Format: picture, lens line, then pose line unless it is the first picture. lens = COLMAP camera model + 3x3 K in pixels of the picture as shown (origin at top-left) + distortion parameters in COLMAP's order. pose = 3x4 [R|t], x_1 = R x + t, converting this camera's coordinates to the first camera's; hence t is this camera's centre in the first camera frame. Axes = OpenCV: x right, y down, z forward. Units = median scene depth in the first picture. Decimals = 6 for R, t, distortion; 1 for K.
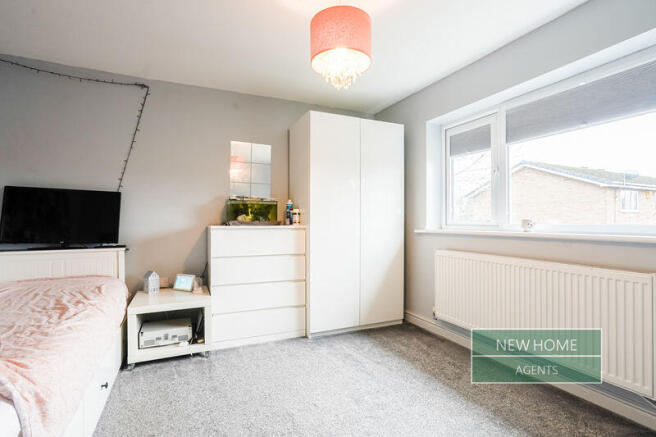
lens RADIAL K [[310.5, 0, 322.3], [0, 310.5, 215.5], [0, 0, 1]] dist [-0.001830, 0.001104]
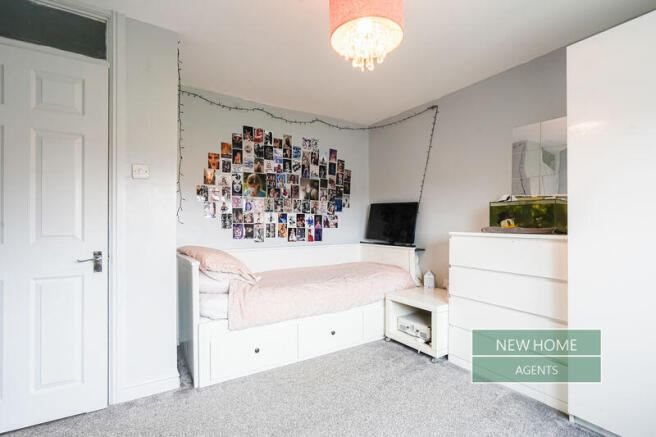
lens RADIAL K [[310.5, 0, 324.7], [0, 310.5, 219.8], [0, 0, 1]] dist [-0.001830, 0.001104]
pose [[0.156741, -0.011314, -0.987575, 0.528279], [0.005586, 0.999929, -0.010569, 0.005266], [0.987624, -0.003860, 0.156793, 0.468448]]
